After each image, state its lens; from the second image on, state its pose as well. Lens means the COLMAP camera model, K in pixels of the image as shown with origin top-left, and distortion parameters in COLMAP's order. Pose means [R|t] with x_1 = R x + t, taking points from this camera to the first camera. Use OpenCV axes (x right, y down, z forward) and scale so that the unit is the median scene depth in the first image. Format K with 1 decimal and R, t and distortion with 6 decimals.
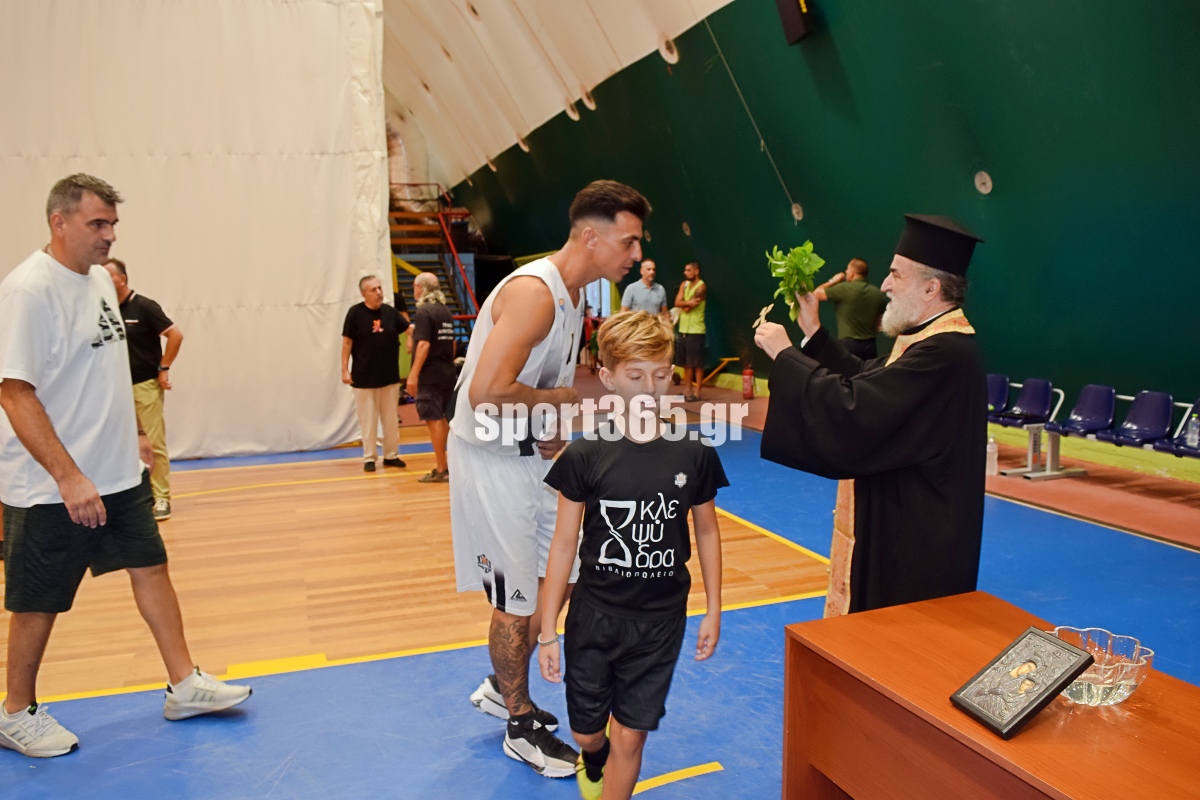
lens RADIAL K [[950.0, 0, 601.4], [0, 950.0, 398.5], [0, 0, 1]] dist [-0.081090, 0.006251]
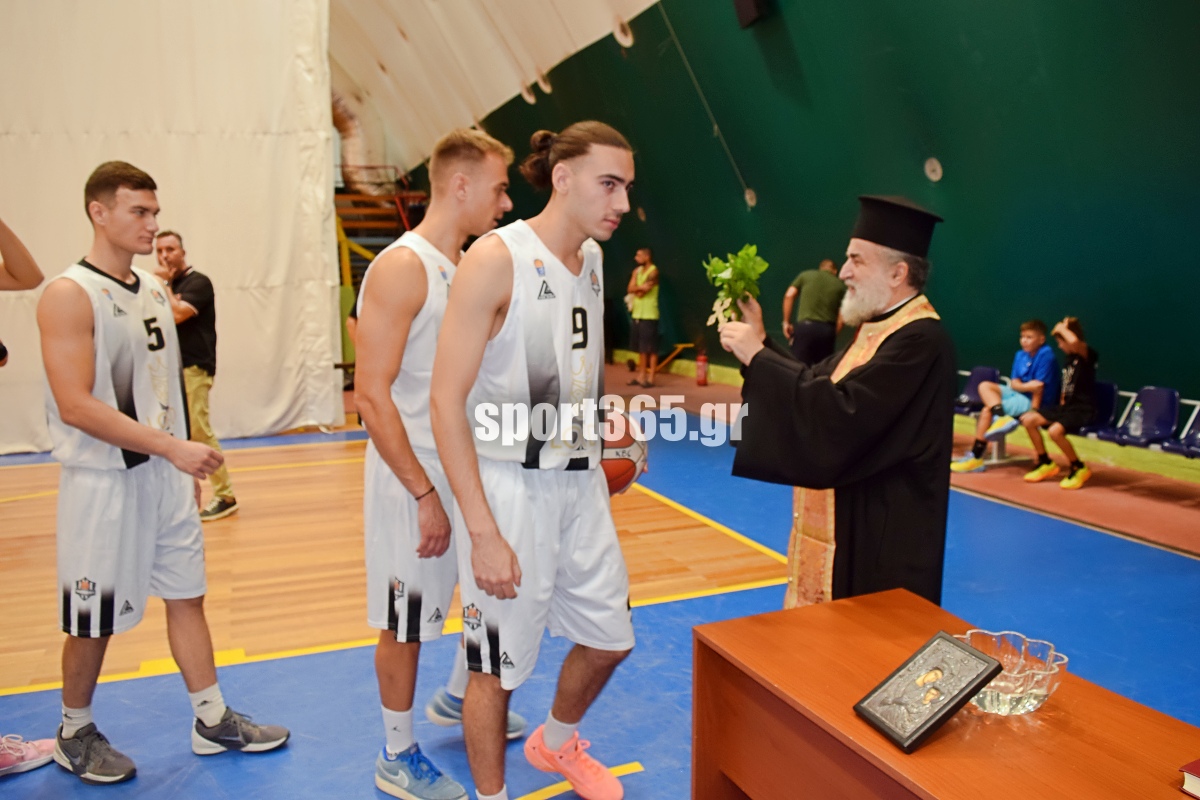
lens RADIAL K [[945.7, 0, 604.0], [0, 945.7, 399.2], [0, 0, 1]] dist [-0.081907, 0.010057]
pose [[0.999228, 0.003043, 0.039161, 0.018157], [-0.003672, 0.999865, 0.016010, -0.001058], [-0.039107, -0.016142, 0.999105, 0.015385]]
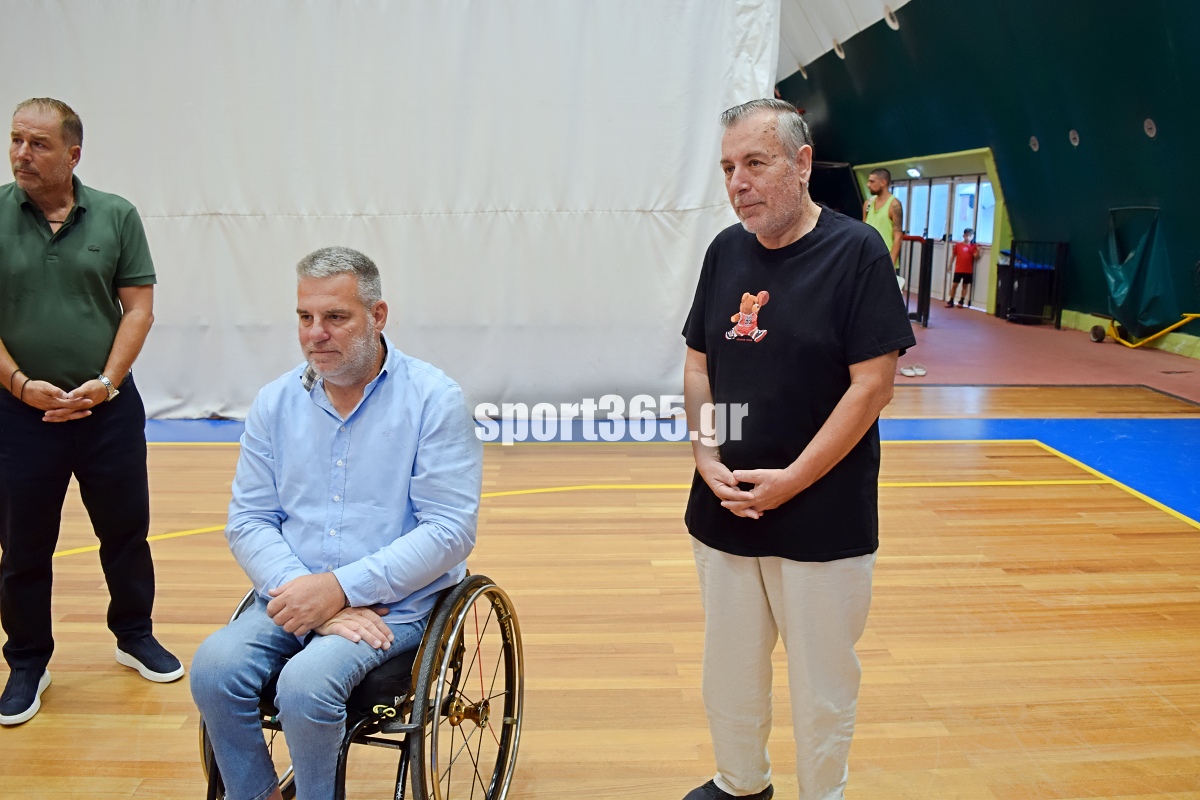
lens RADIAL K [[956.0, 0, 601.4], [0, 956.0, 400.3], [0, 0, 1]] dist [-0.081755, 0.006977]
pose [[0.956804, 0.088346, -0.276986, -0.146304], [-0.062883, 0.993047, 0.099517, -0.029407], [0.283852, -0.077800, 0.955707, 0.315442]]
